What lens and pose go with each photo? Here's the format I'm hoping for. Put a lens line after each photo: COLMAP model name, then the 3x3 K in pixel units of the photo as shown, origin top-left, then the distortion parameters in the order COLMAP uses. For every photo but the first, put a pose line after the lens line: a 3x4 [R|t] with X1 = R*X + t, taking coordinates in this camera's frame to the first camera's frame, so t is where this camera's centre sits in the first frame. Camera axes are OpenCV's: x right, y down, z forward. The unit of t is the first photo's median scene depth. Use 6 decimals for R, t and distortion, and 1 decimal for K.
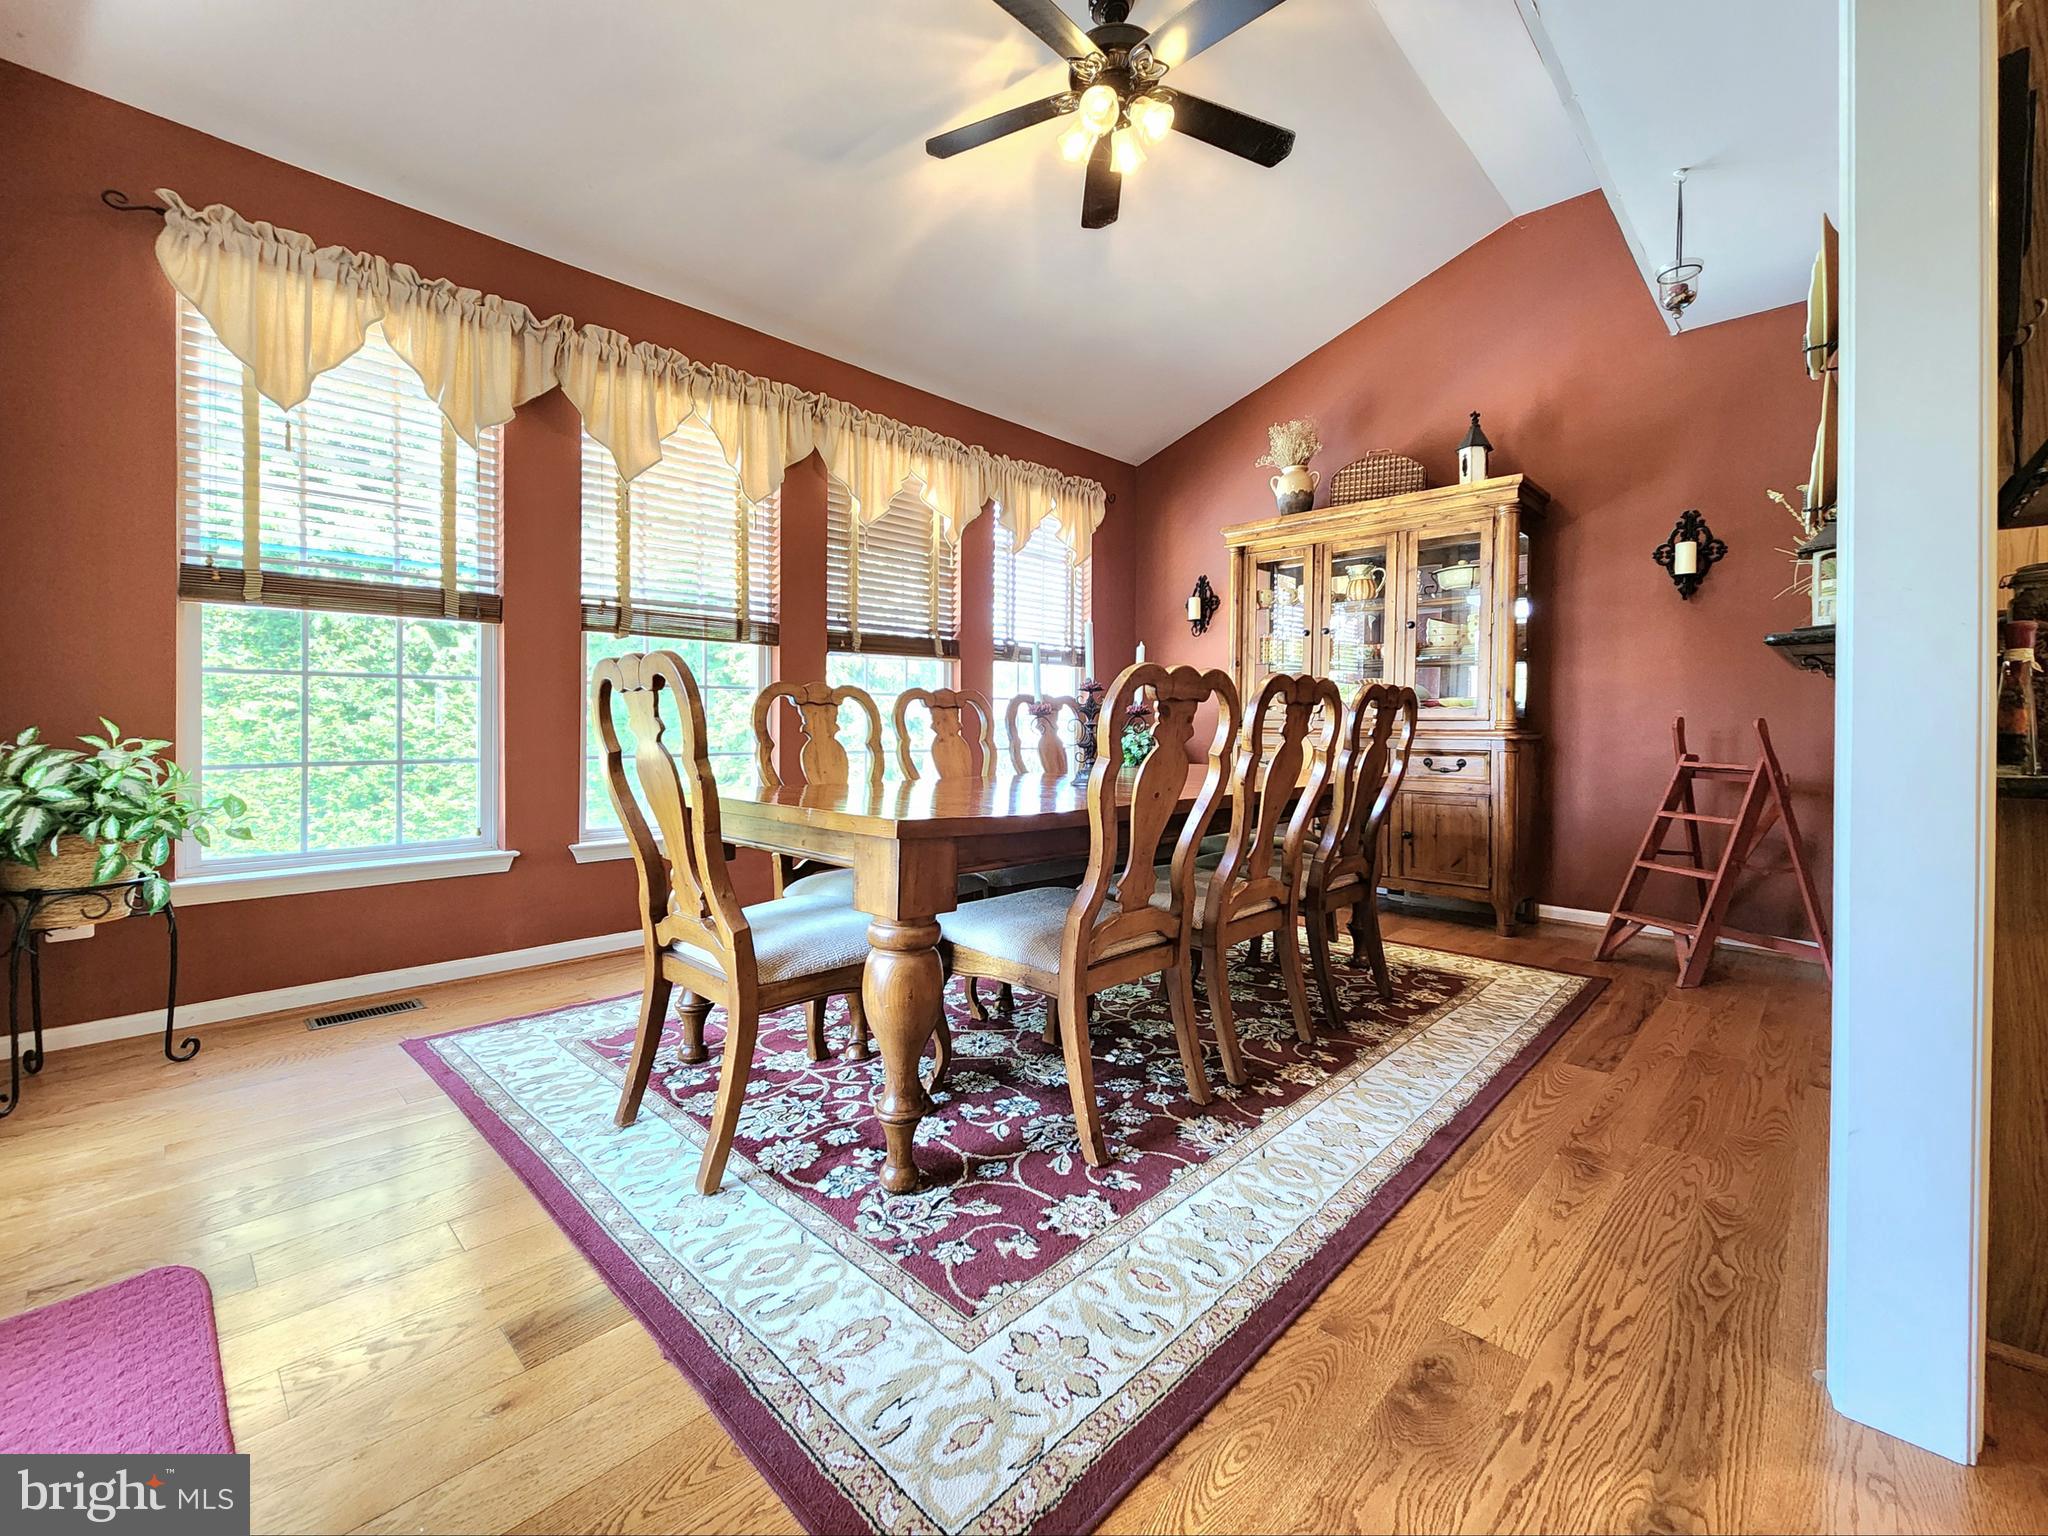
lens RADIAL K [[856.0, 0, 1098.9], [0, 856.0, 720.9], [0, 0, 1]] dist [0.004330, -0.000634]
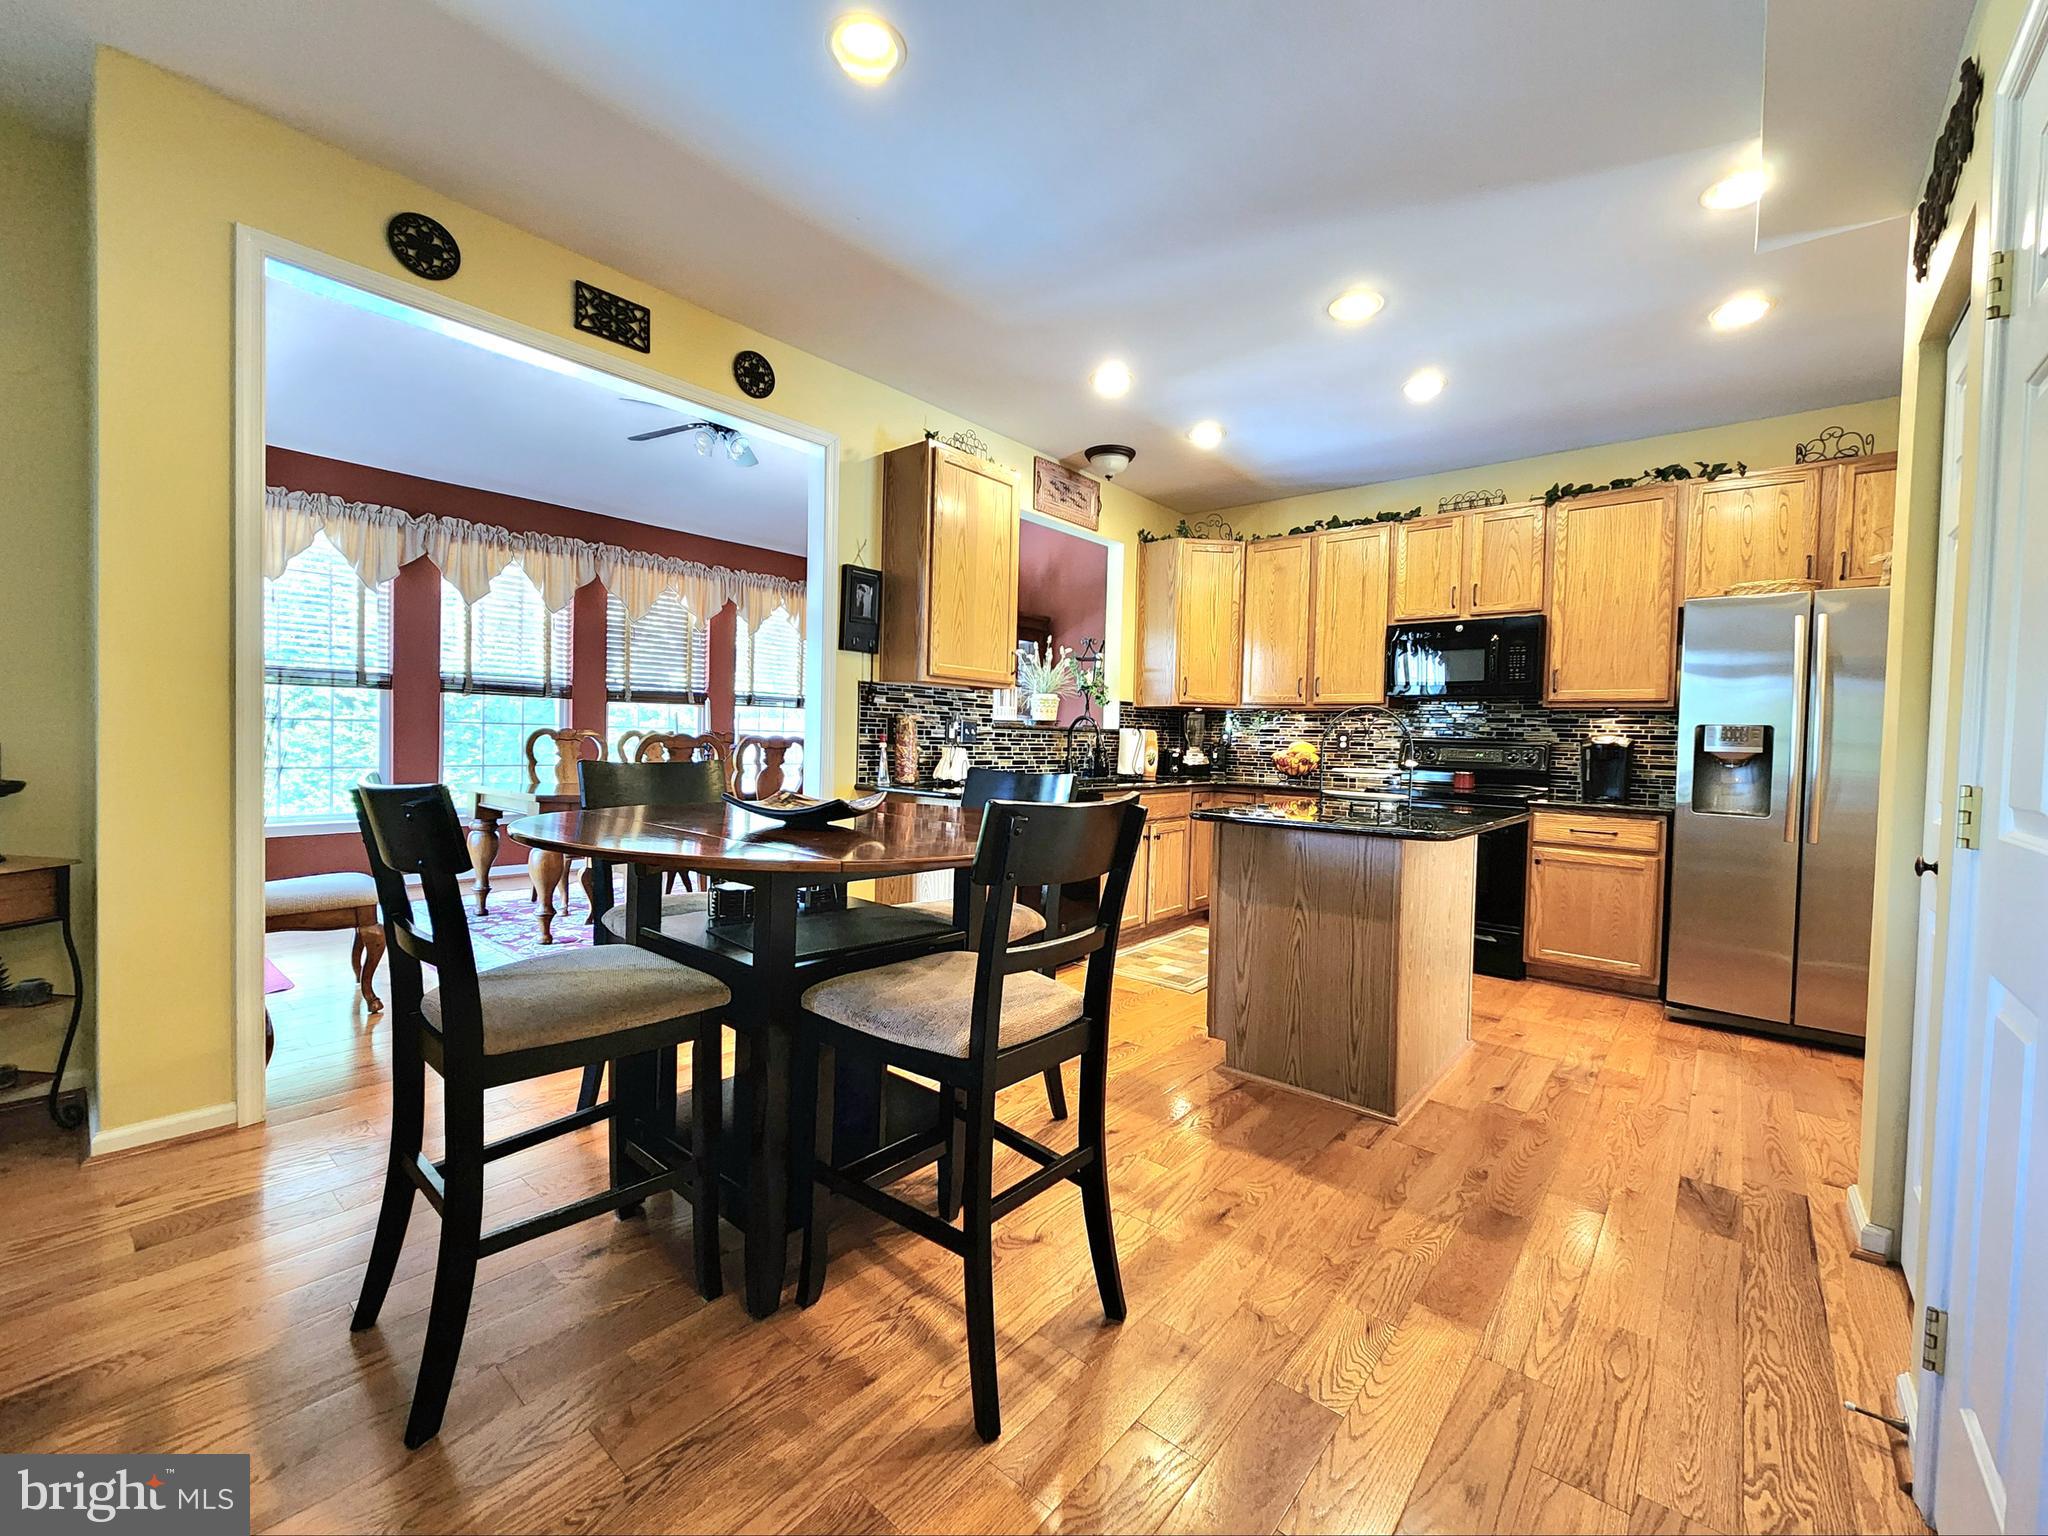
lens RADIAL K [[856.0, 0, 1068.8], [0, 856.0, 771.6], [0, 0, 1]] dist [0.004330, -0.000634]
pose [[0.999046, 0.021353, 0.038106, 0.567578], [-0.022834, 0.998984, 0.038852, -0.038011], [-0.037238, -0.039685, 0.998518, -0.742700]]
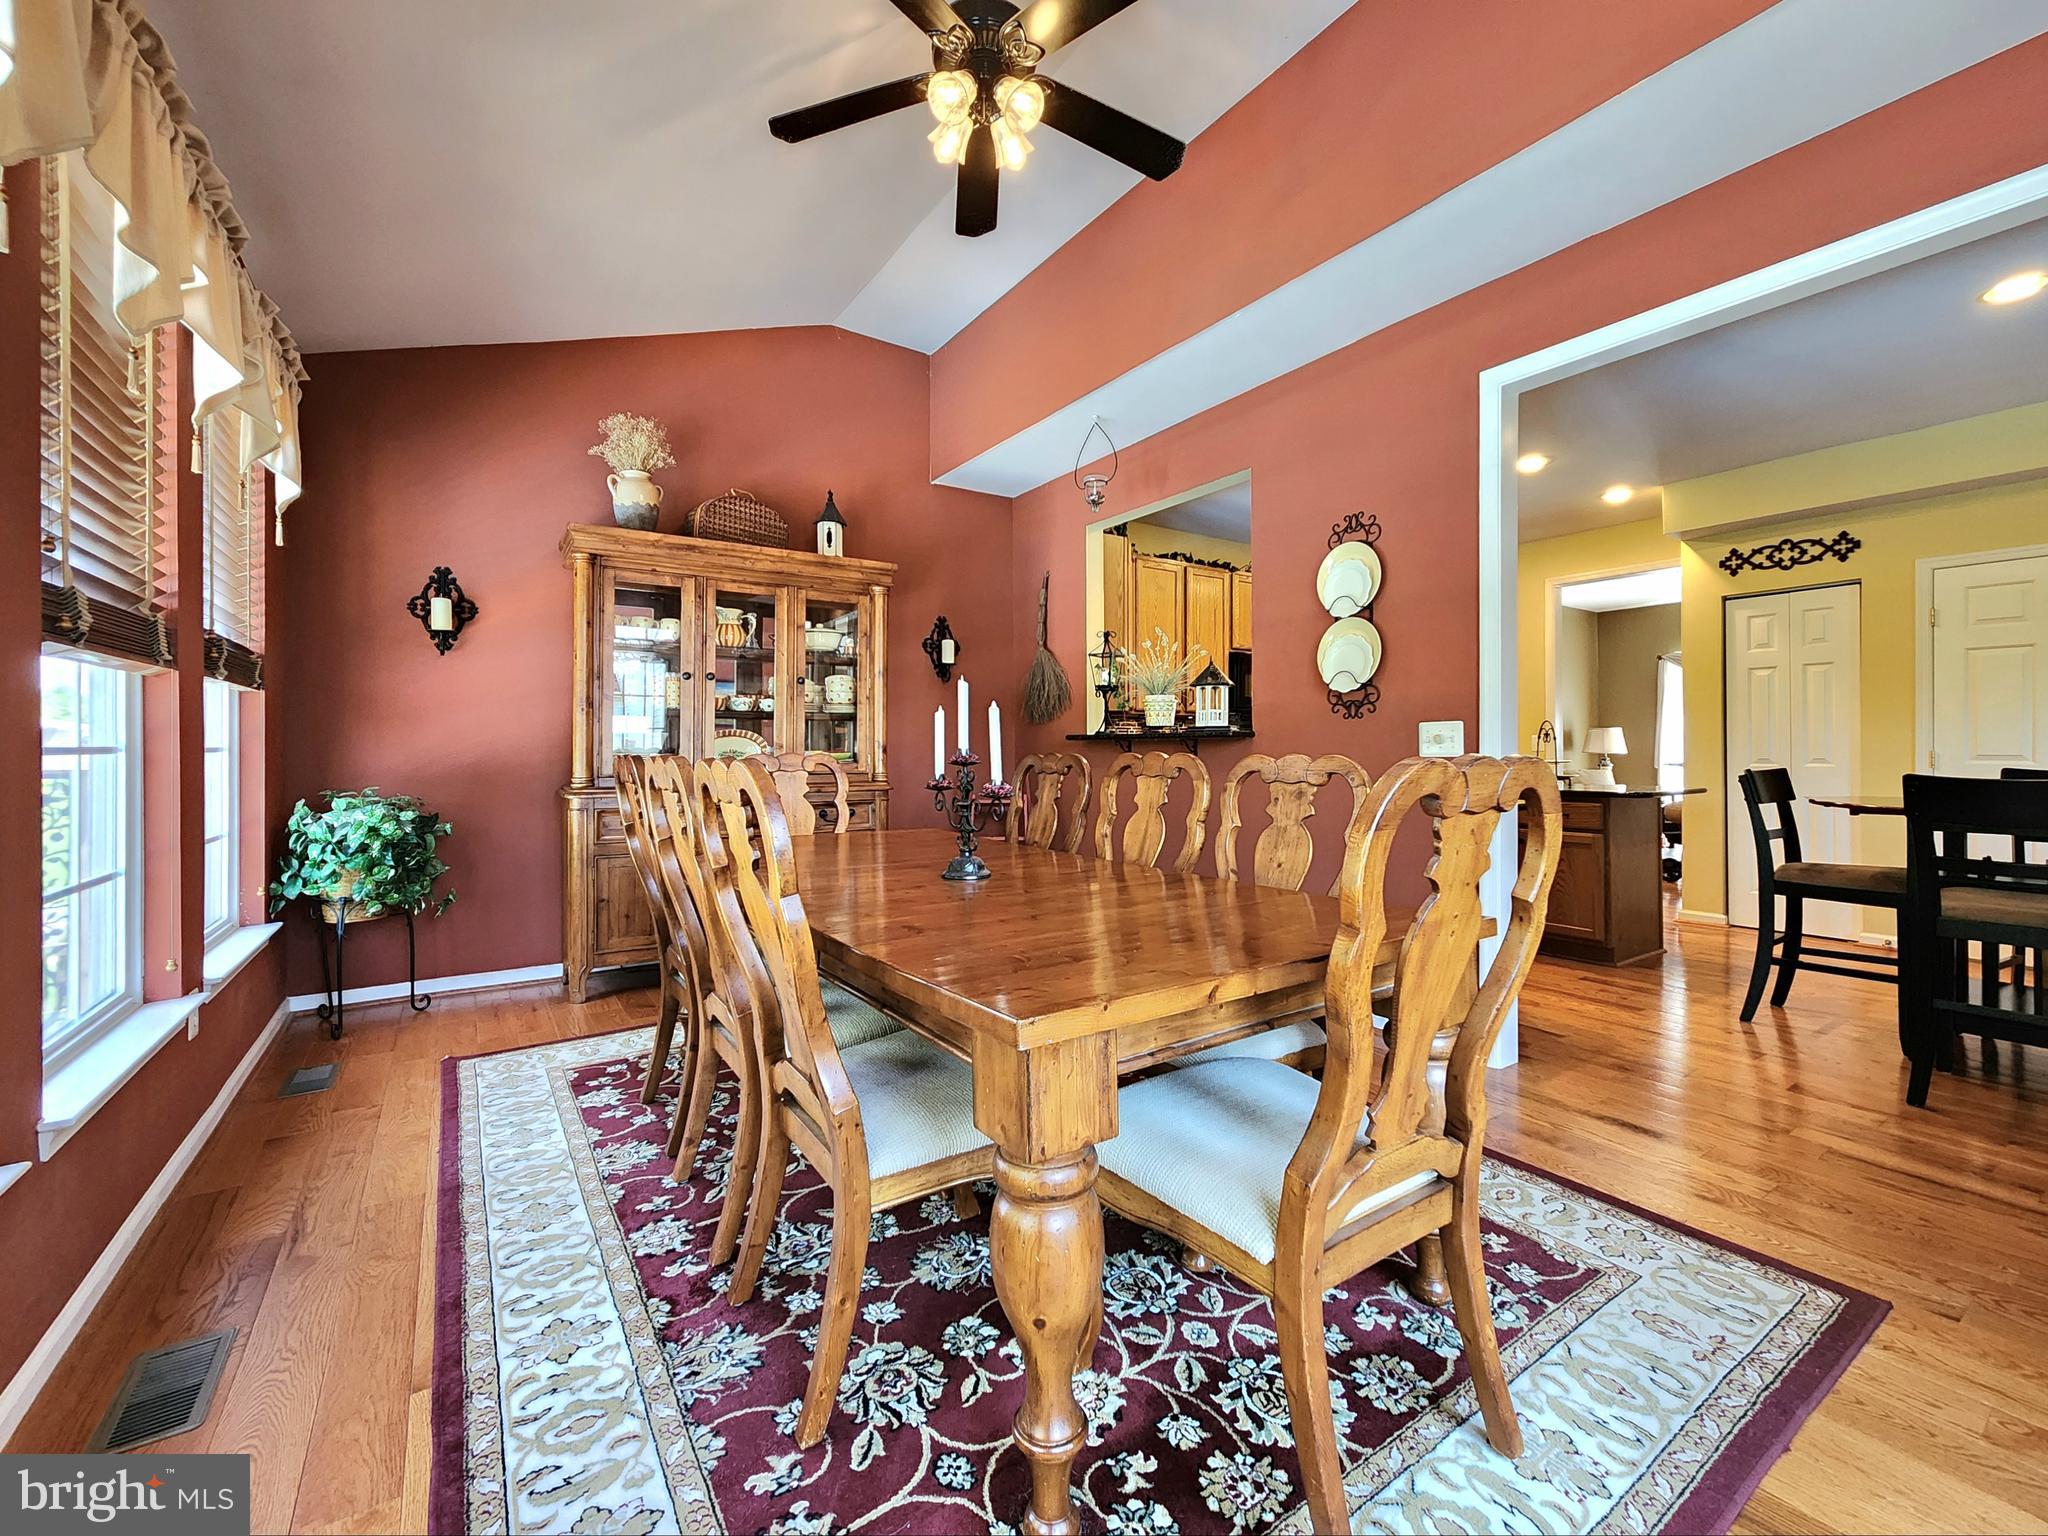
lens RADIAL K [[856.0, 0, 1023.3], [0, 856.0, 765.1], [0, 0, 1]] dist [0.004330, -0.000634]
pose [[0.240700, 0.001917, 0.970598, -0.681735], [0.010803, 0.999931, -0.004654, -0.013968], [-0.970539, 0.011606, 0.240663, 0.662986]]
